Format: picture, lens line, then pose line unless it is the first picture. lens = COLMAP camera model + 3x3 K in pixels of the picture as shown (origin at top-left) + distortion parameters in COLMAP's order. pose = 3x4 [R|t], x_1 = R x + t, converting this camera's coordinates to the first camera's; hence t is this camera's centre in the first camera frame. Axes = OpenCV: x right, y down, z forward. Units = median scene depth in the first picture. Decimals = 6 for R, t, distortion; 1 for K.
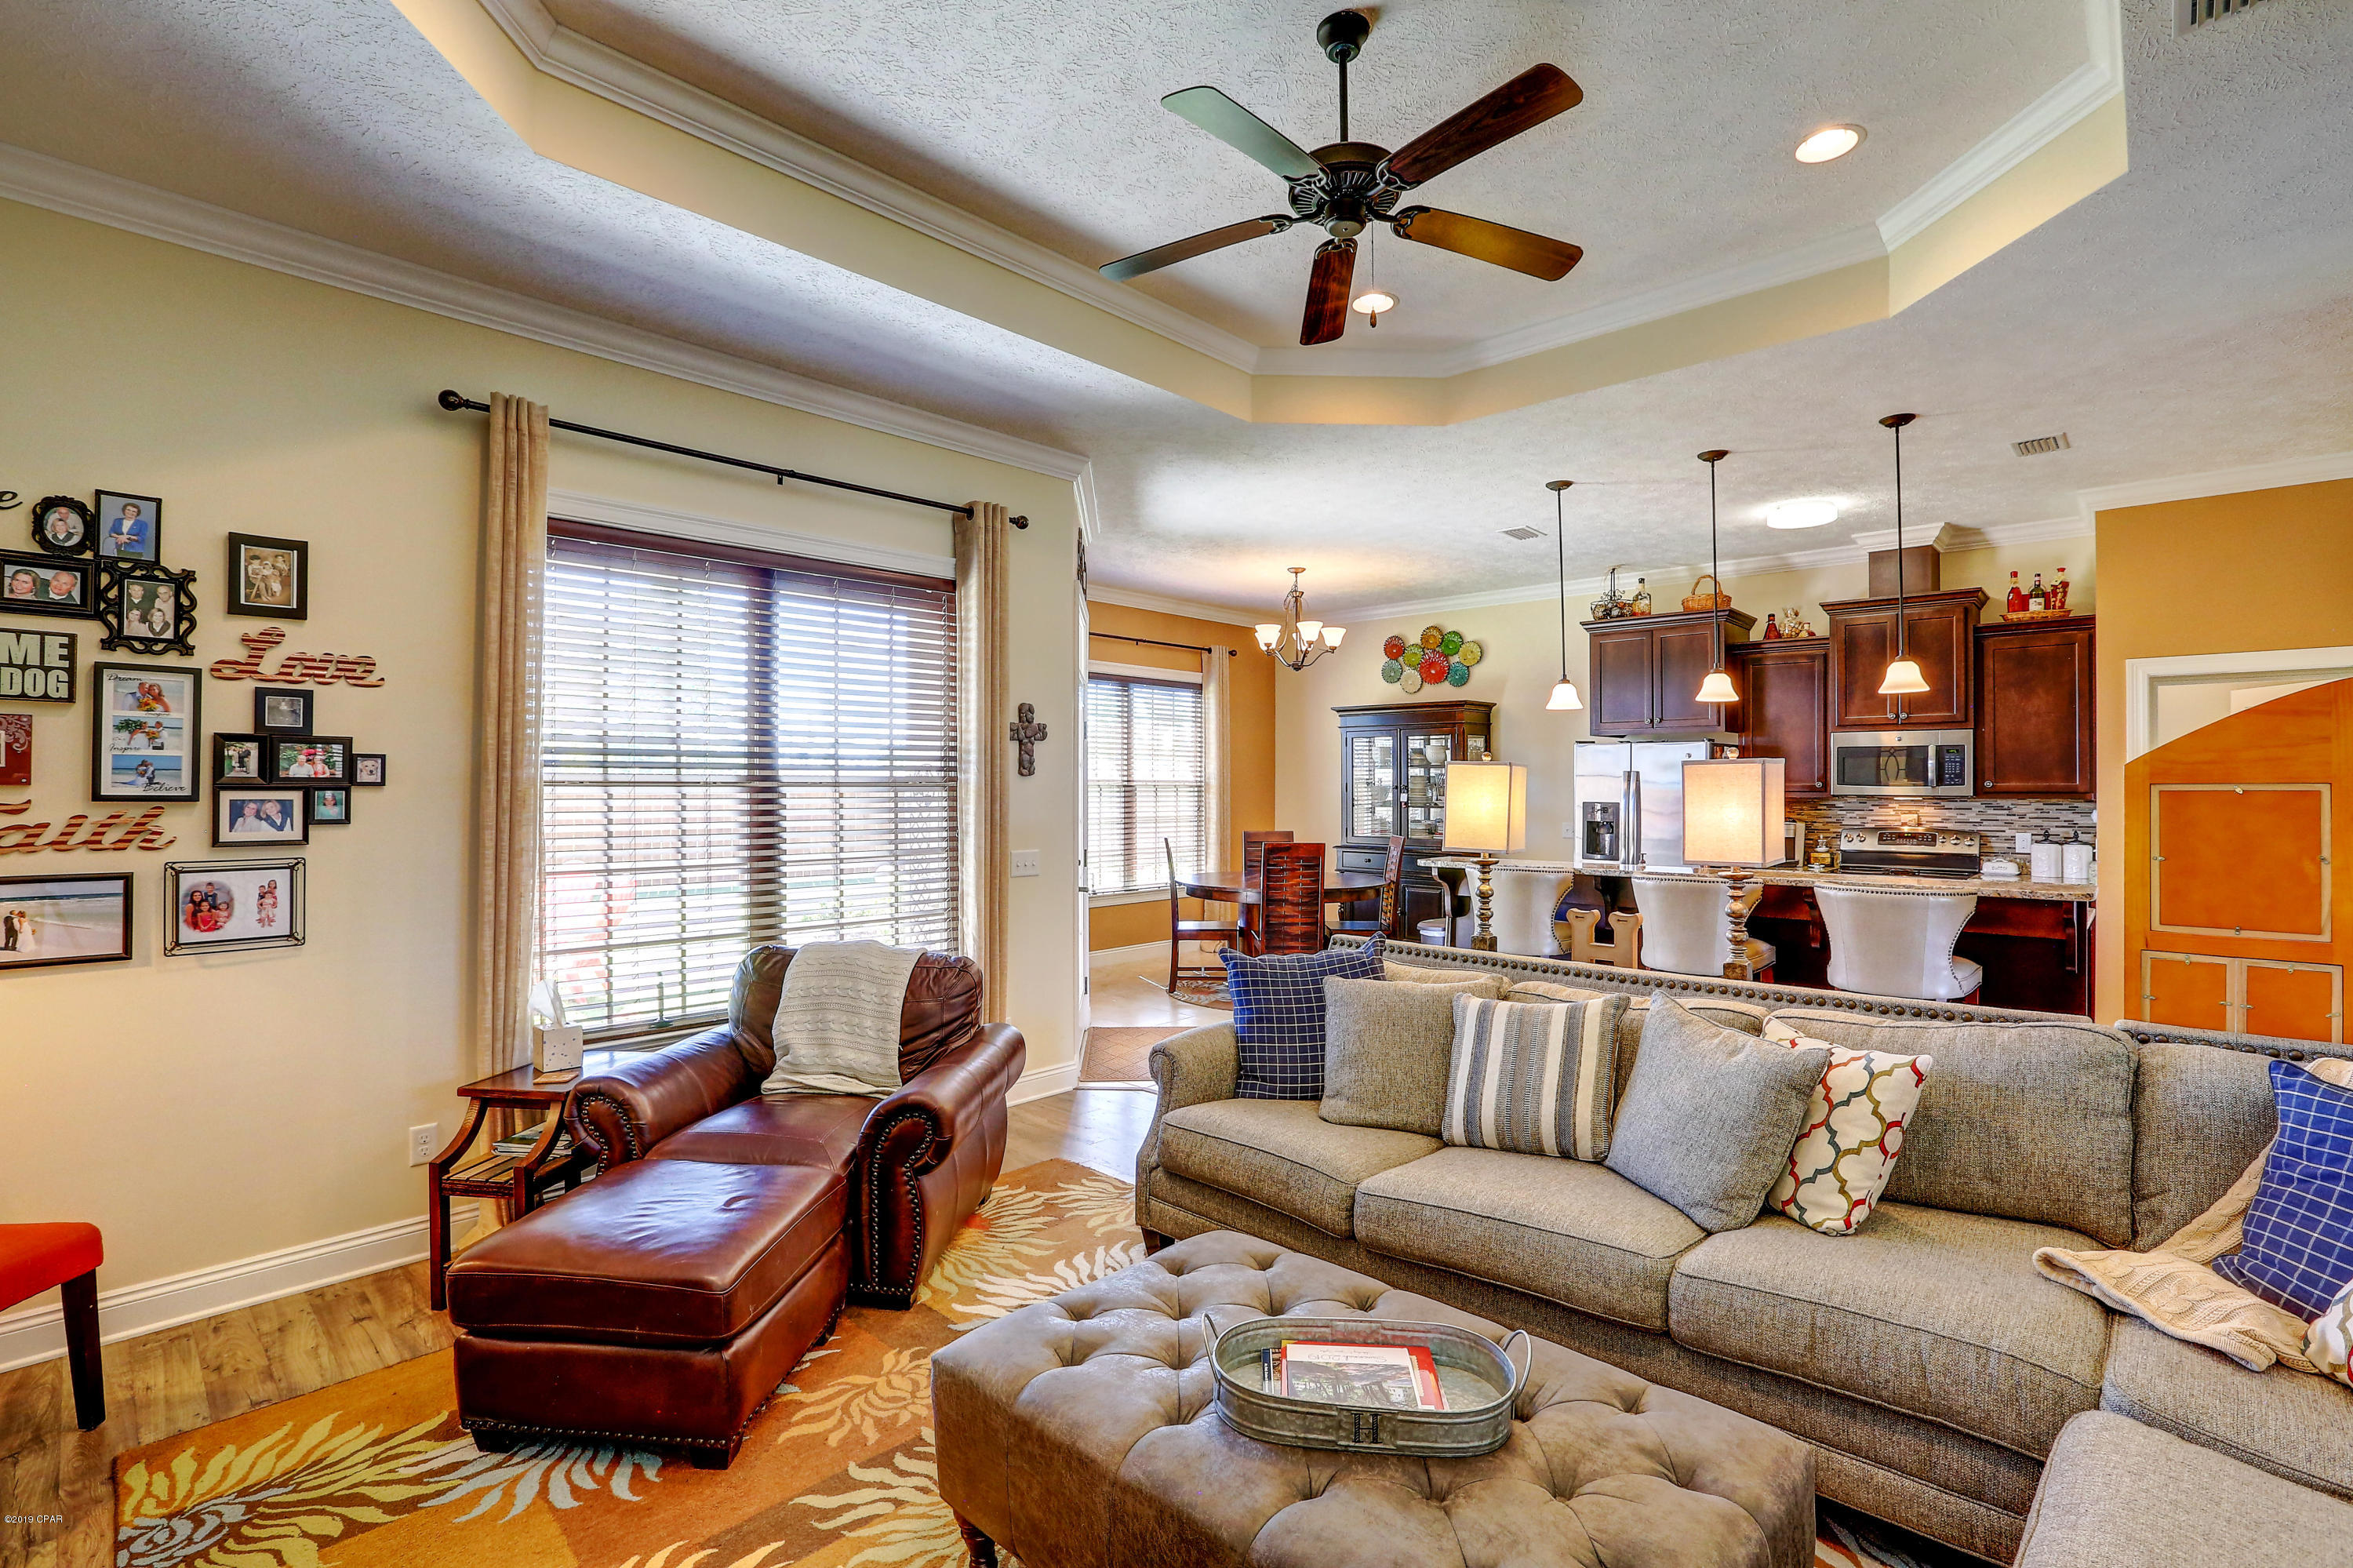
lens RADIAL K [[1077.2, 0, 1169.3], [0, 1077.2, 780.6], [0, 0, 1]] dist [-0.029719, 0.004167]
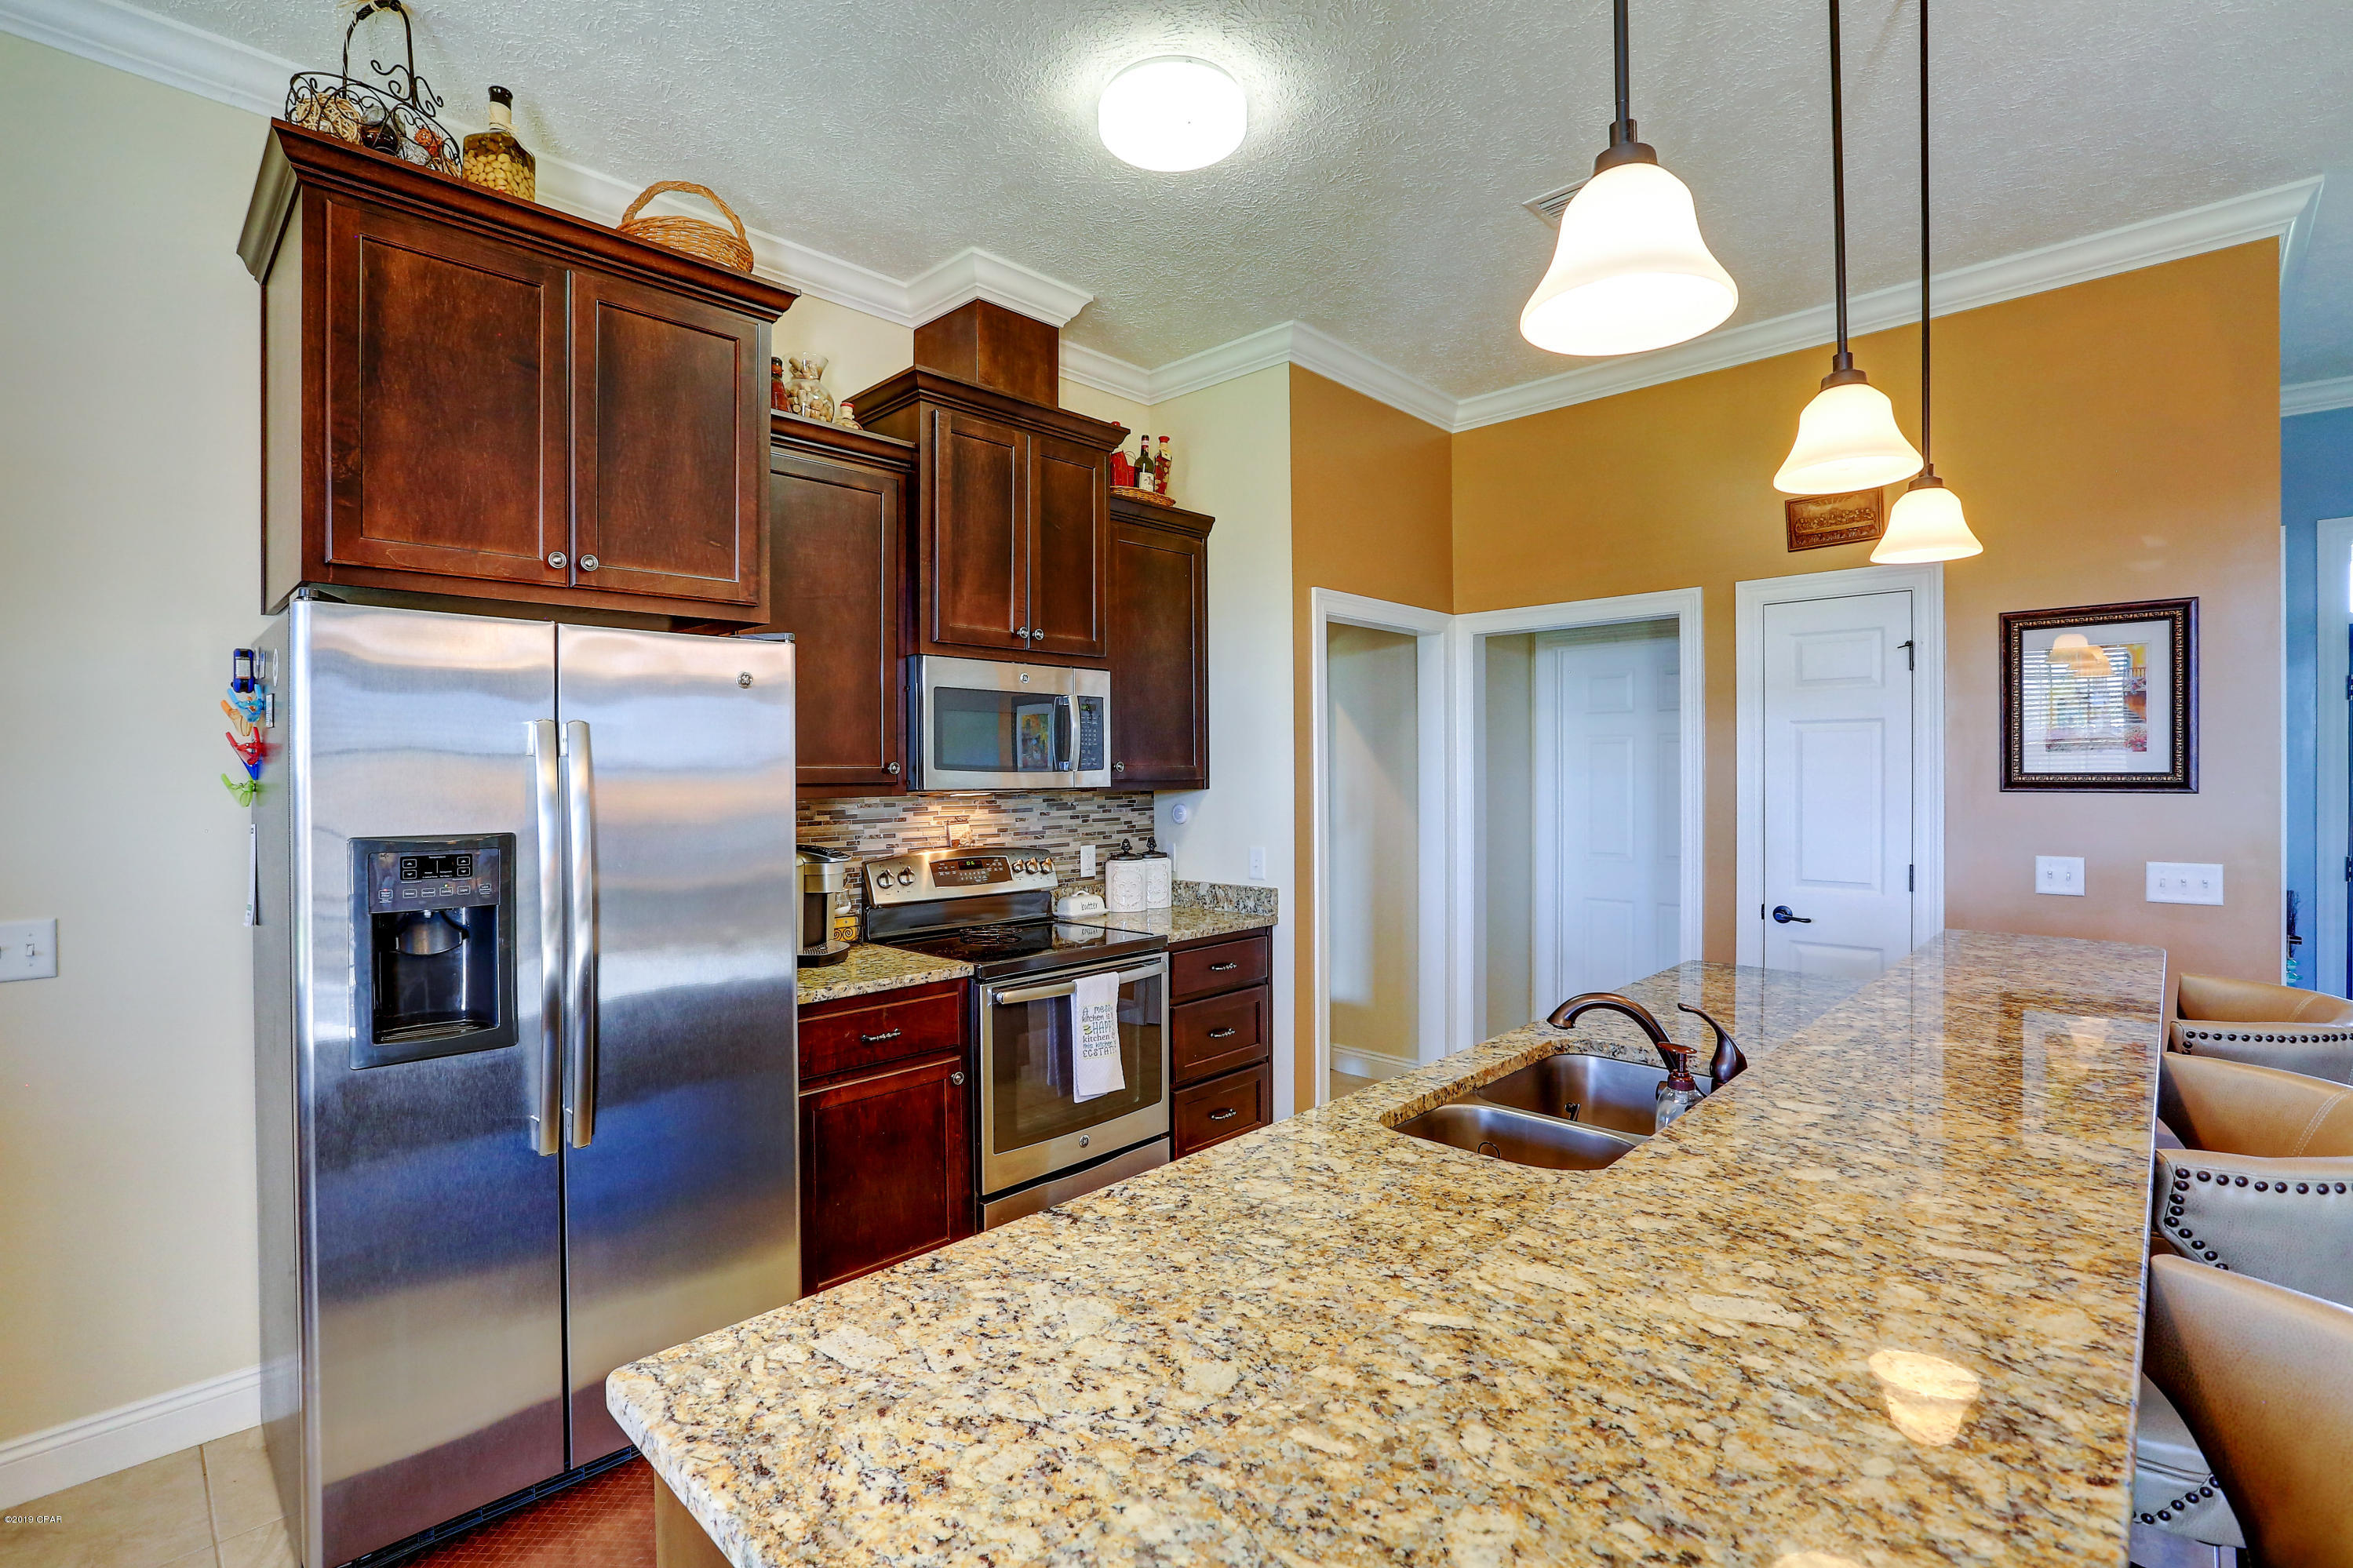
lens RADIAL K [[1077.1, 0, 1170.2], [0, 1077.1, 772.0], [0, 0, 1]] dist [-0.029719, 0.004167]
pose [[0.035199, -0.010953, 0.999320, 0.150159], [-0.002873, 0.999935, 0.011060, -0.000595], [-0.999376, -0.003261, 0.035165, 0.798911]]
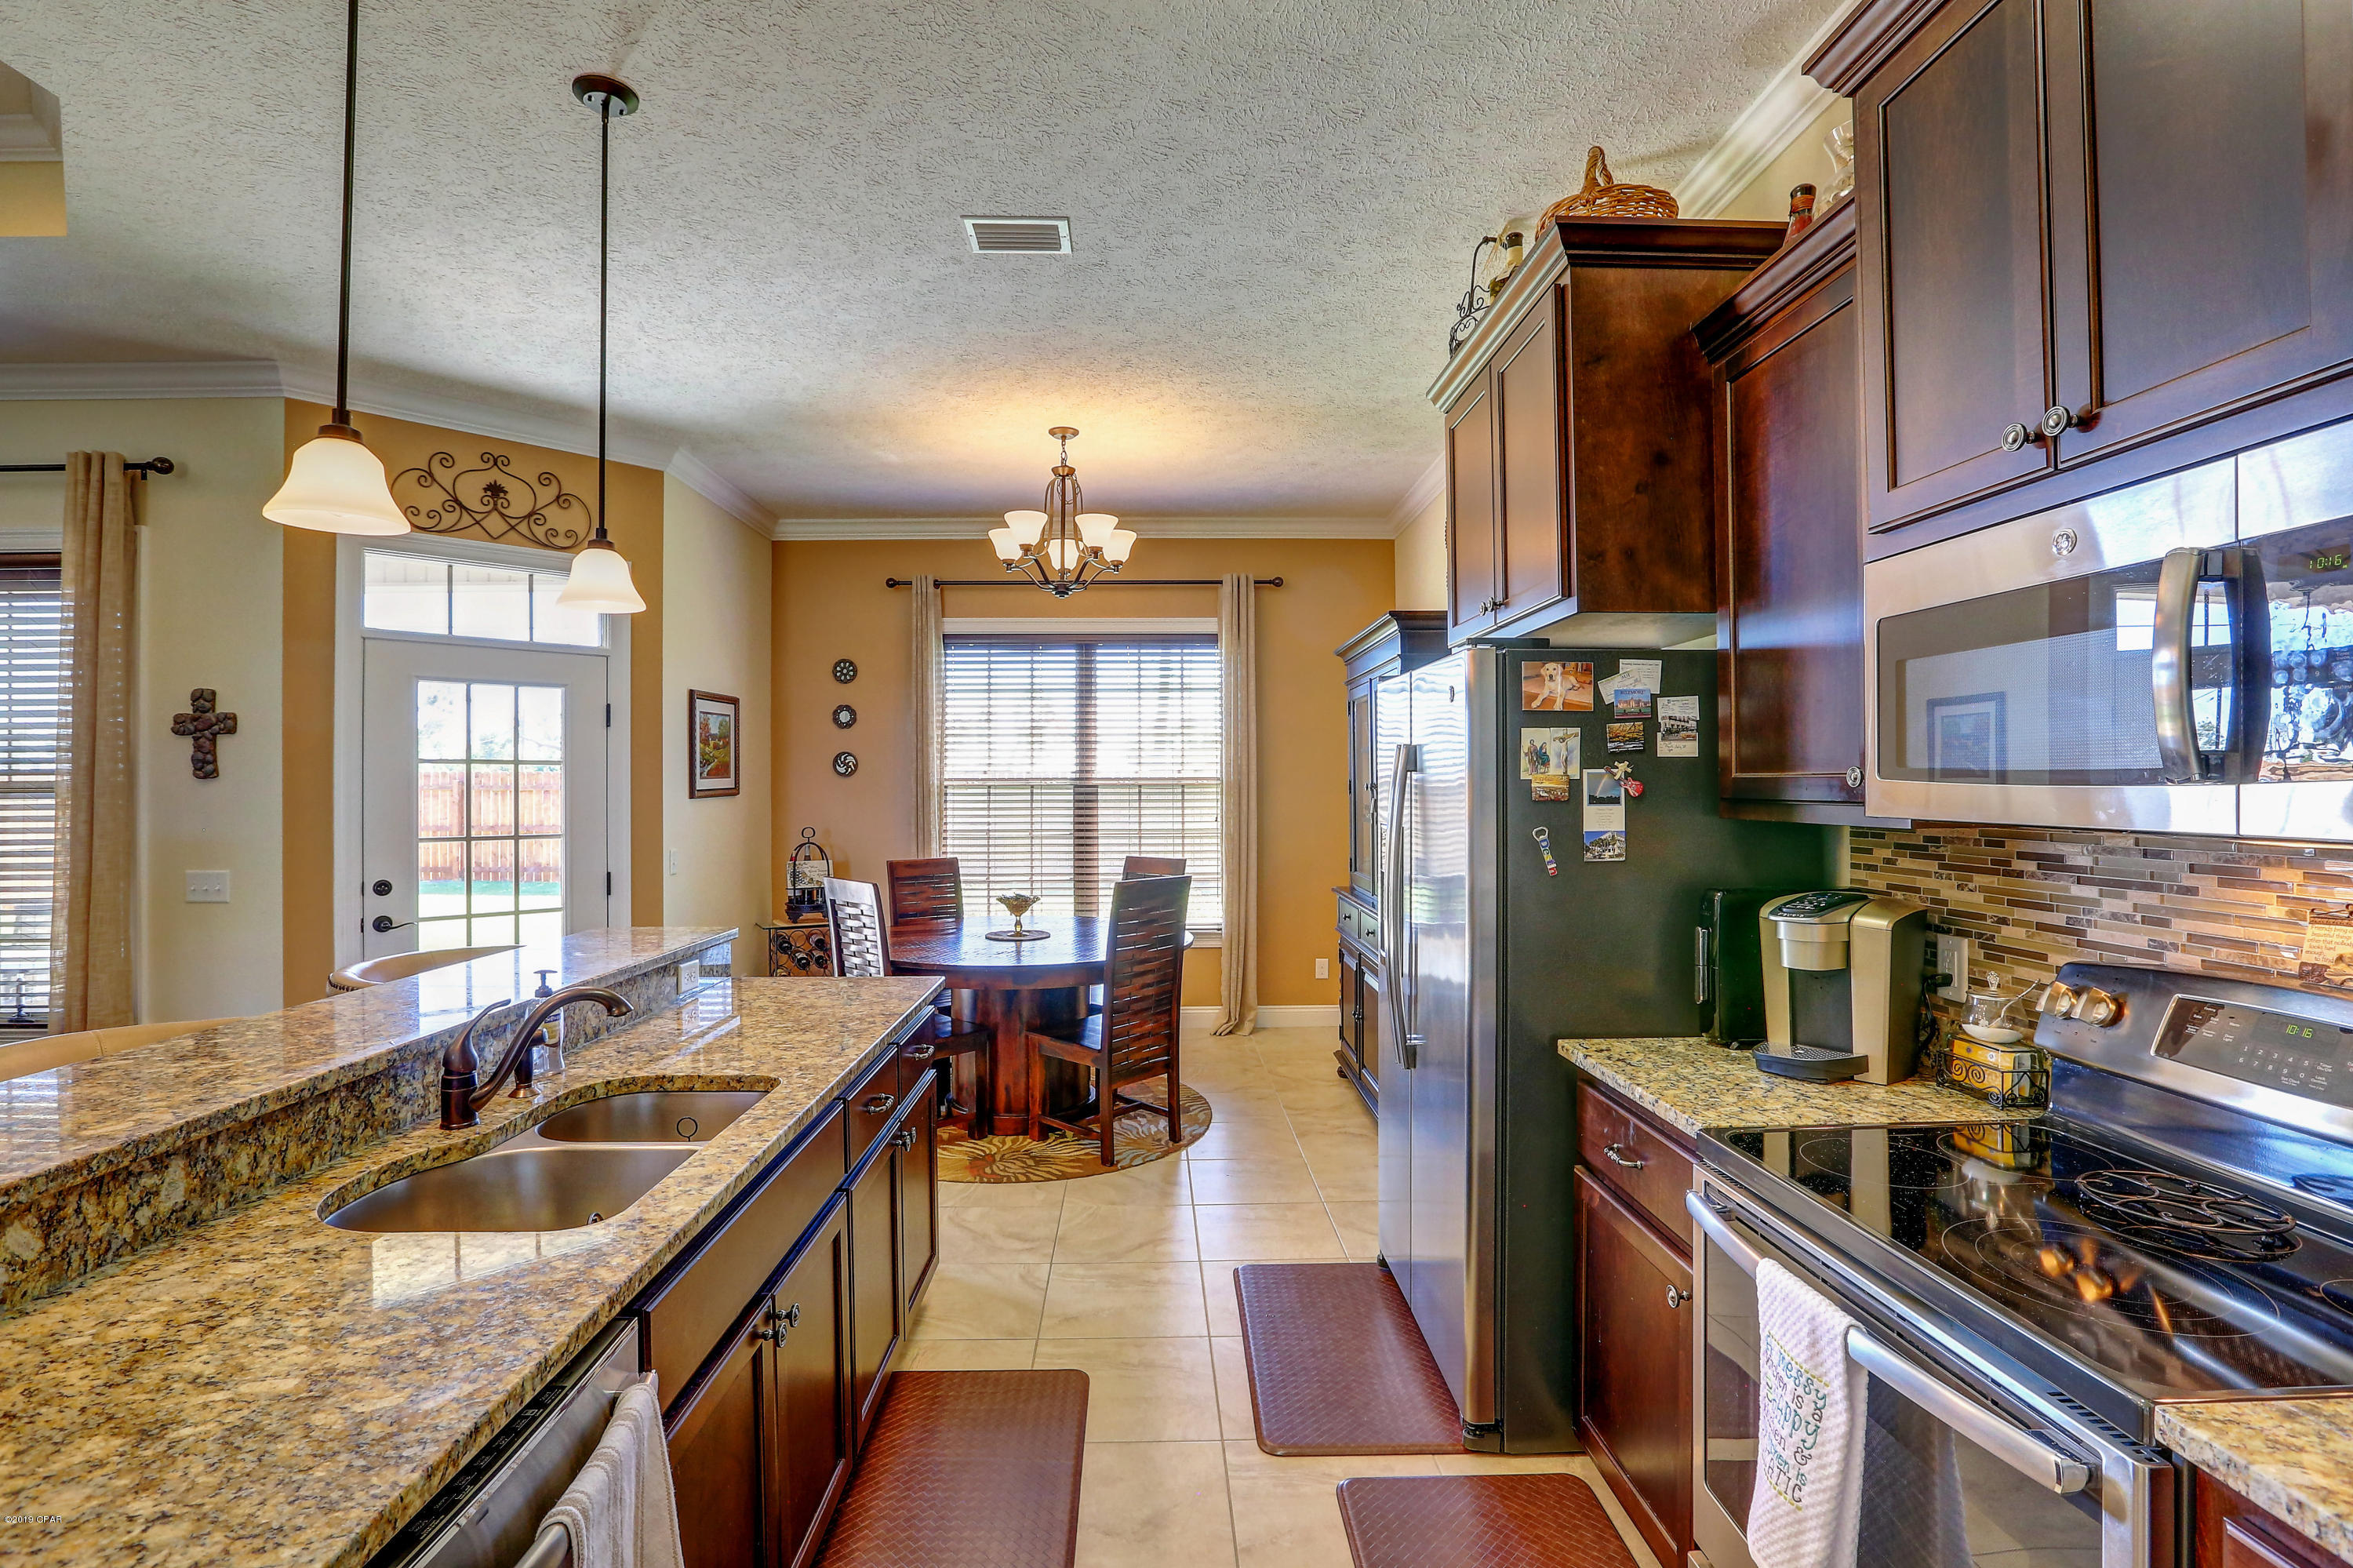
lens RADIAL K [[1077.2, 0, 1173.1], [0, 1077.2, 781.0], [0, 0, 1]] dist [-0.029719, 0.004167]
pose [[0.700547, -0.006714, -0.713575, 0.627223], [0.009494, 0.999955, -0.000088, 0.002684], [0.713544, -0.006713, 0.700579, 0.649431]]
